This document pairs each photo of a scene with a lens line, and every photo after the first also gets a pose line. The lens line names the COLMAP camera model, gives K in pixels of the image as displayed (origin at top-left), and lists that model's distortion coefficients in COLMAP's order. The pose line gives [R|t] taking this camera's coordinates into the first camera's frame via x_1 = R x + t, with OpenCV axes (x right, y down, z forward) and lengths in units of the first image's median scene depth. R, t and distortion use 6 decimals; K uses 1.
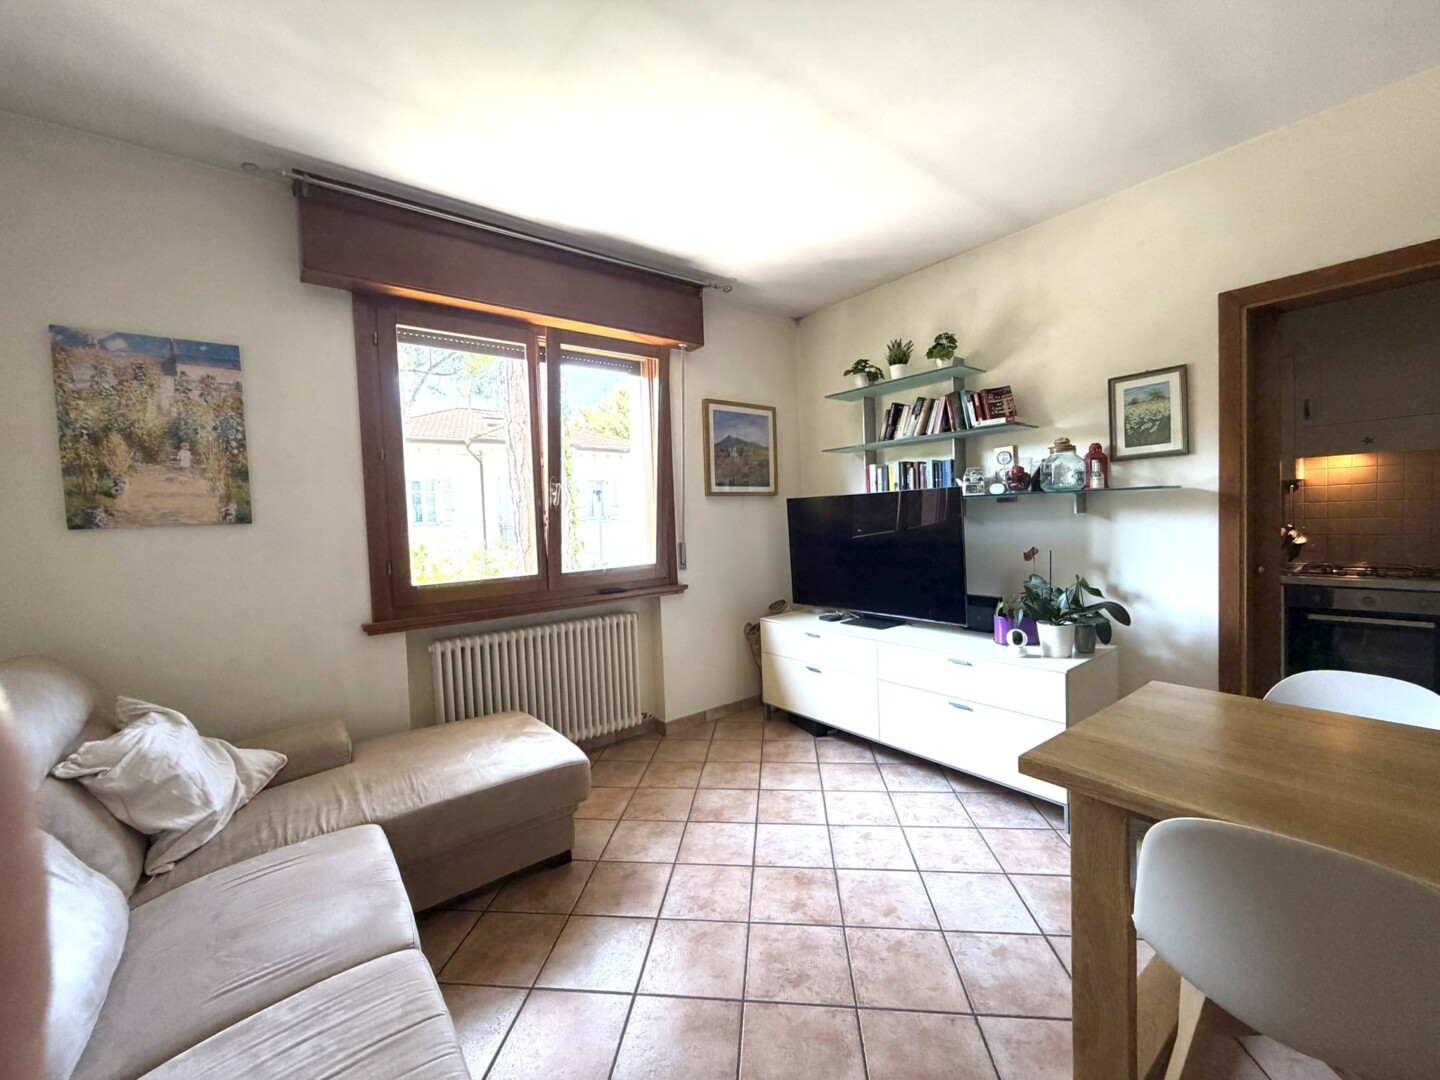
lens RADIAL K [[572.2, 0, 720.0], [0, 572.2, 540.0], [0, 0, 1]] dist [-0.000670, -0.000075]
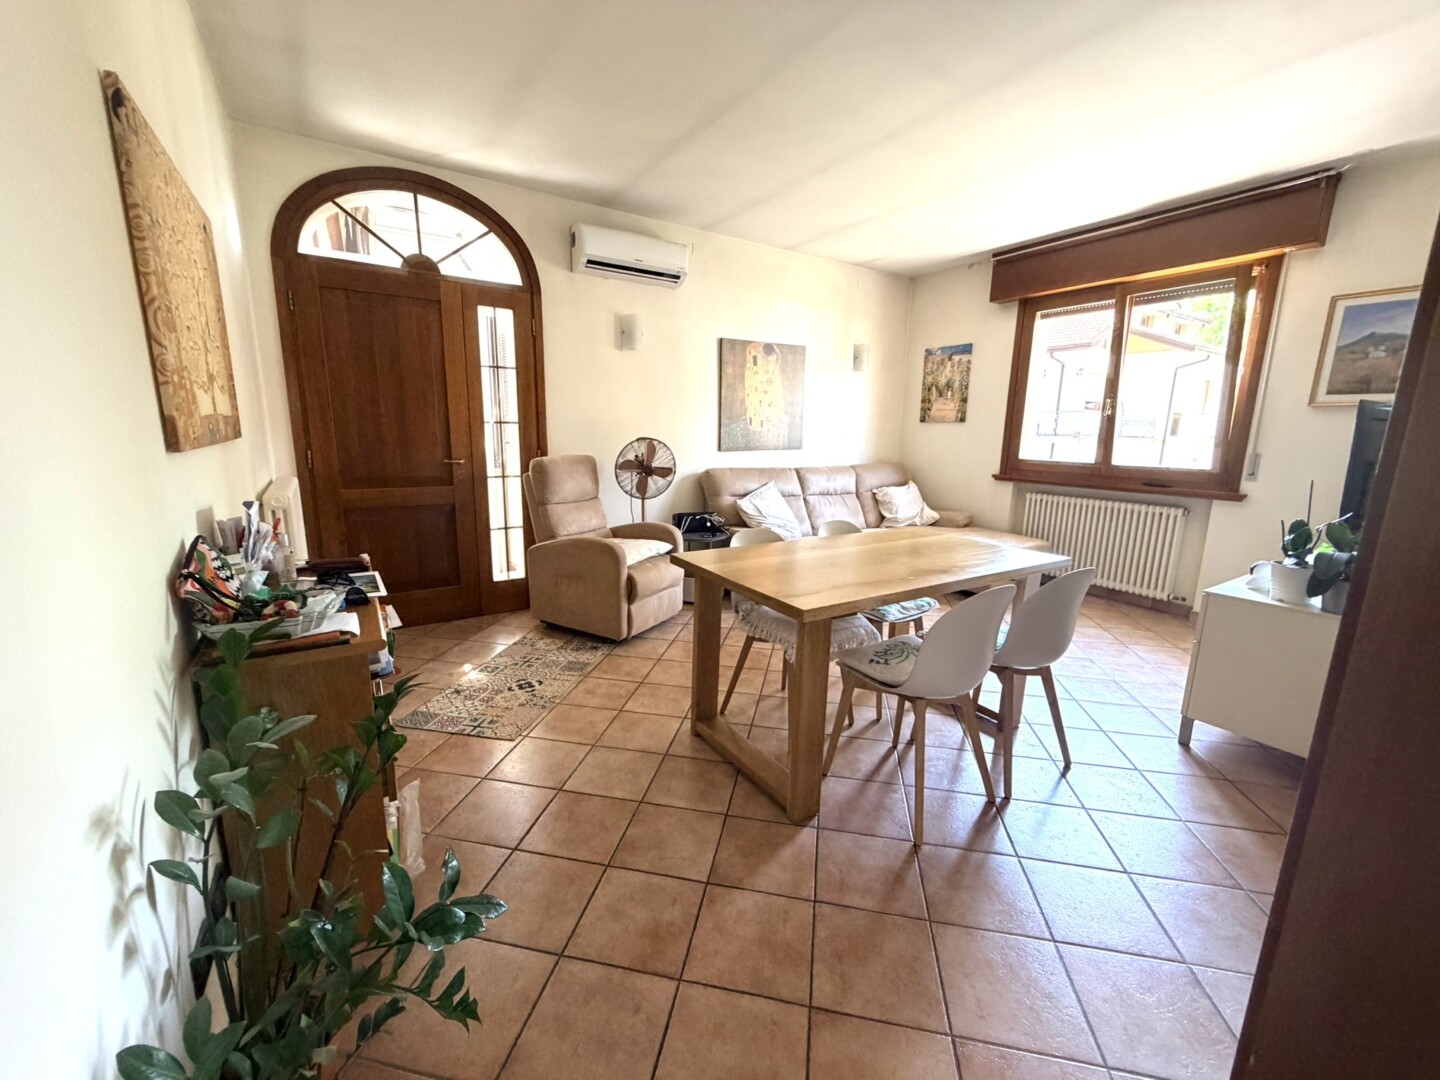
lens RADIAL K [[572.2, 0, 720.0], [0, 572.2, 540.0], [0, 0, 1]] dist [-0.000670, -0.000075]
pose [[-0.082081, 0.227342, -0.970350, 1.480631], [-0.052810, 0.971275, 0.232025, -0.045245], [0.995226, 0.070289, -0.067717, 0.181848]]
